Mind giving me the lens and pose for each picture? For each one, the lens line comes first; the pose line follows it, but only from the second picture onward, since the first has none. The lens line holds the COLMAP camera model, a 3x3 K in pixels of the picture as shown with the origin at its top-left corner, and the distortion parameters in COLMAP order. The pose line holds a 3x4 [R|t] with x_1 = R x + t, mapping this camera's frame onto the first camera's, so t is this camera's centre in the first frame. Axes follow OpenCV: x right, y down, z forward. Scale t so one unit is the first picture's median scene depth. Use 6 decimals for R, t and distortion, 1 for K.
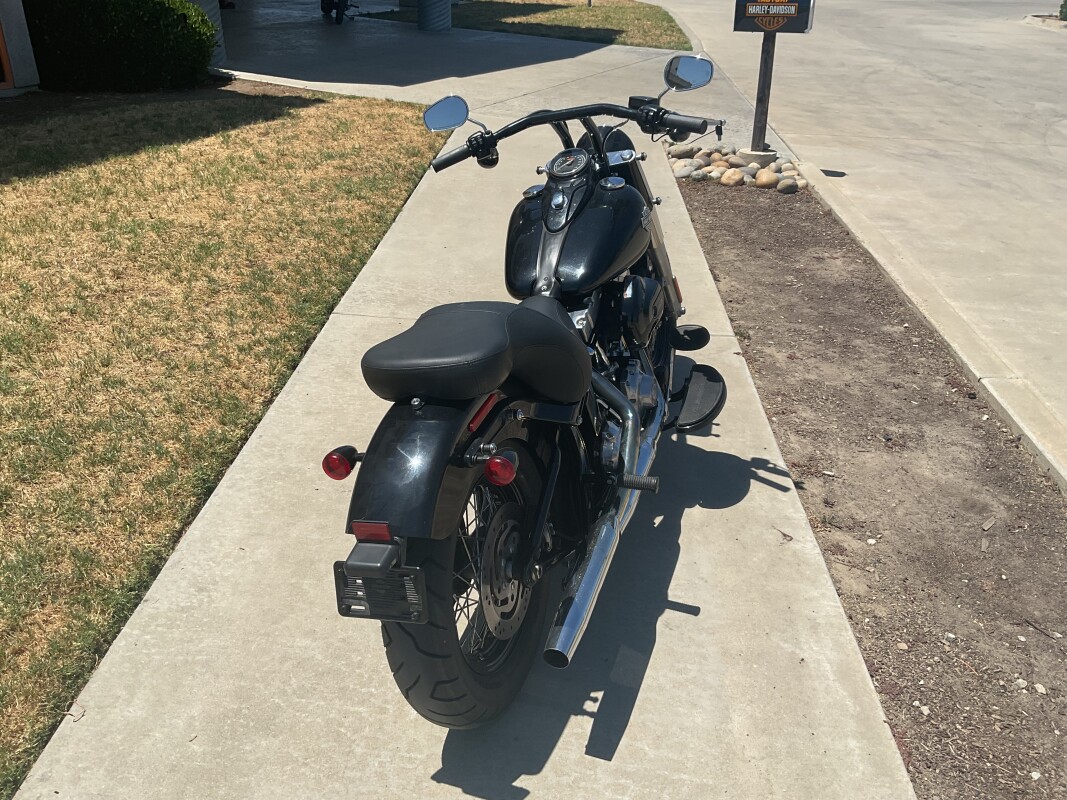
lens RADIAL K [[877.4, 0, 533.3], [0, 877.4, 401.4], [0, 0, 1]] dist [0.041852, -0.089245]
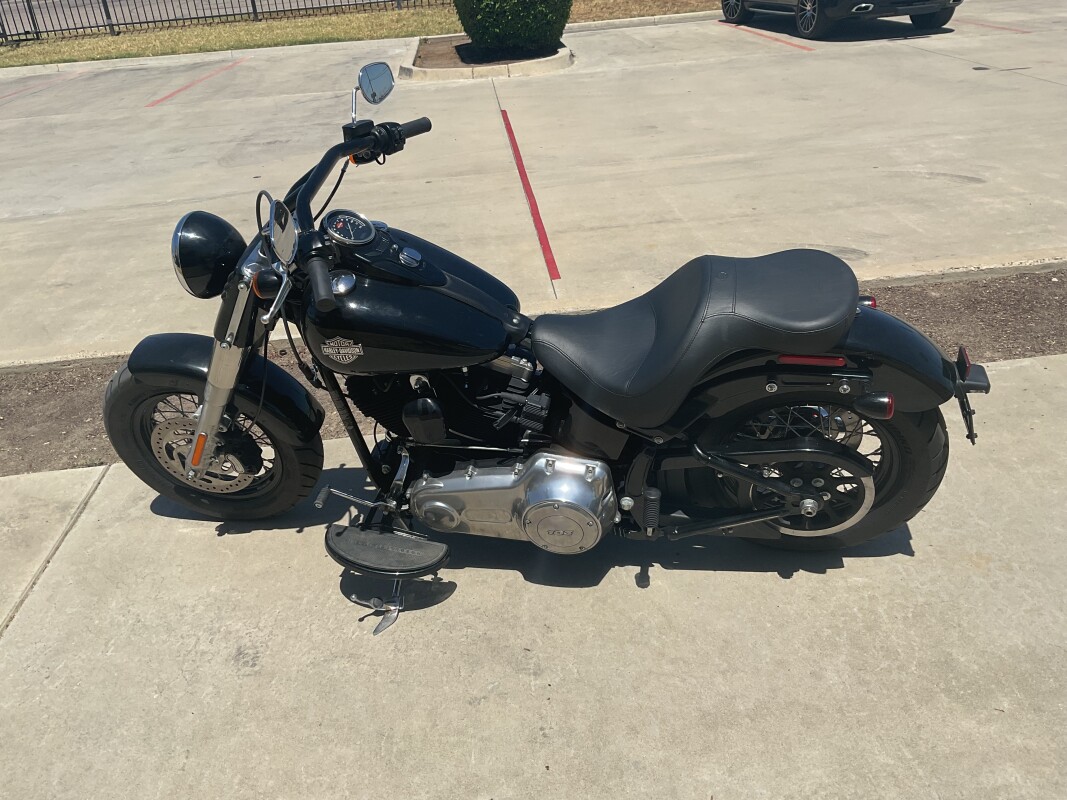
lens RADIAL K [[877.4, 0, 533.1], [0, 877.4, 399.1], [0, 0, 1]] dist [0.041852, -0.089245]
pose [[-0.138135, -0.480896, 0.865828, -0.629928], [0.525598, 0.705358, 0.475623, -0.383859], [-0.839444, 0.520778, 0.155323, 0.694676]]
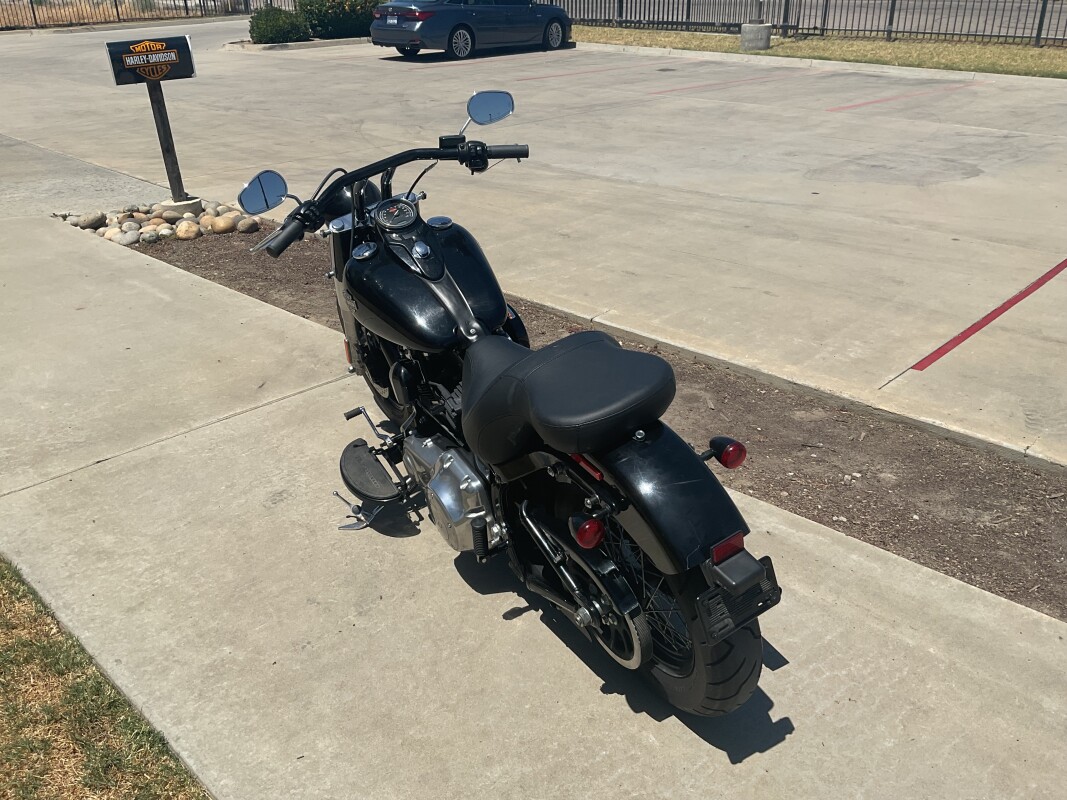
lens RADIAL K [[877.4, 0, 532.0], [0, 877.4, 398.8], [0, 0, 1]] dist [0.041852, -0.089245]
pose [[0.656206, -0.357161, 0.664703, -0.499365], [0.383018, 0.916629, 0.114405, -0.115461], [-0.650147, 0.179520, 0.738297, 0.178952]]
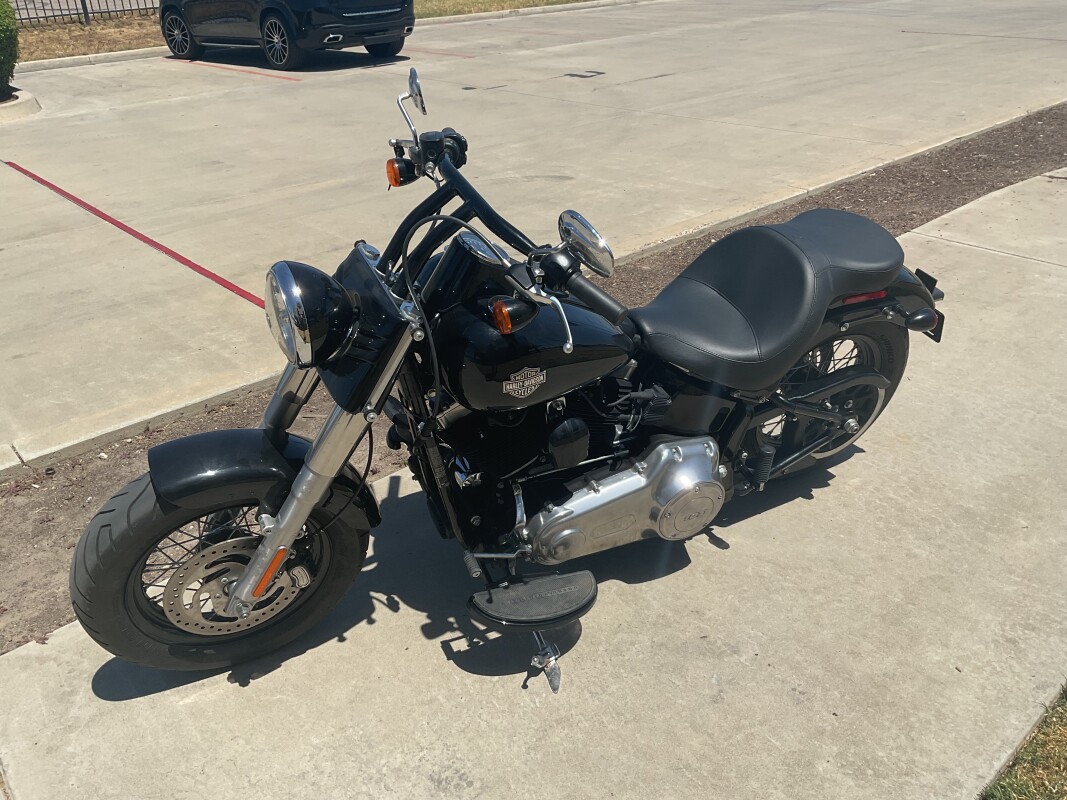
lens RADIAL K [[877.4, 0, 535.9], [0, 877.4, 408.6], [0, 0, 1]] dist [0.041852, -0.089245]
pose [[-0.705088, -0.342300, 0.621032, -0.393579], [0.342890, 0.602012, 0.721116, -0.576165], [-0.620707, 0.721396, -0.307100, 1.084940]]
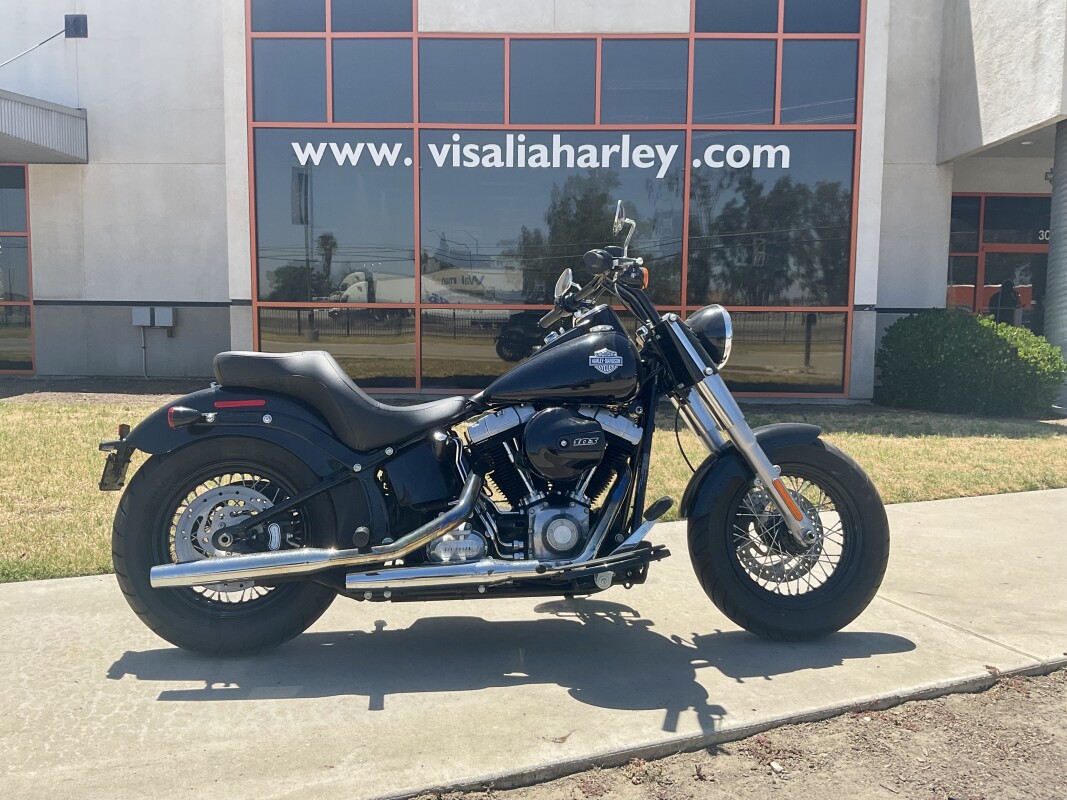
lens RADIAL K [[877.4, 0, 530.2], [0, 877.4, 396.9], [0, 0, 1]] dist [0.041852, -0.089245]
pose [[0.441893, 0.053911, -0.895446, 0.825965], [-0.421534, 0.893602, -0.154222, 0.013738], [0.791858, 0.445611, 0.417602, 0.453865]]
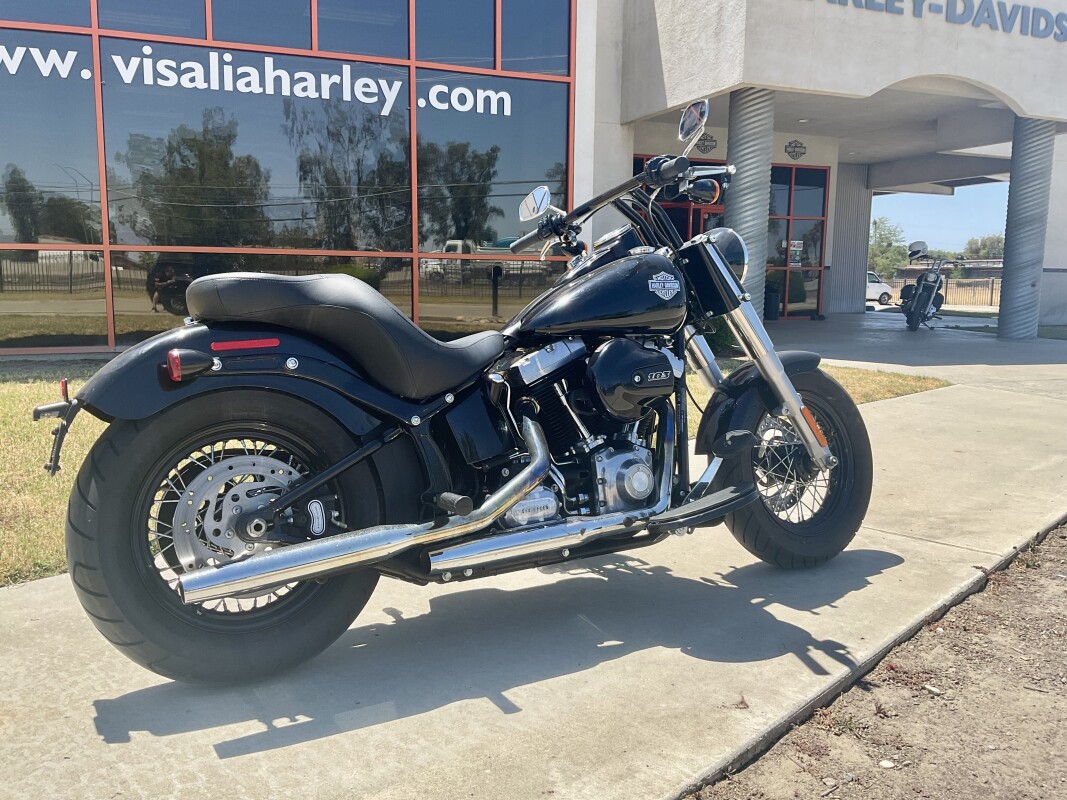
lens RADIAL K [[877.4, 0, 532.9], [0, 877.4, 403.6], [0, 0, 1]] dist [0.041852, -0.089245]
pose [[0.761584, 0.071128, -0.644151, 0.512214], [-0.297259, 0.921570, -0.249690, 0.137022], [0.575870, 0.381640, 0.722997, 0.277063]]
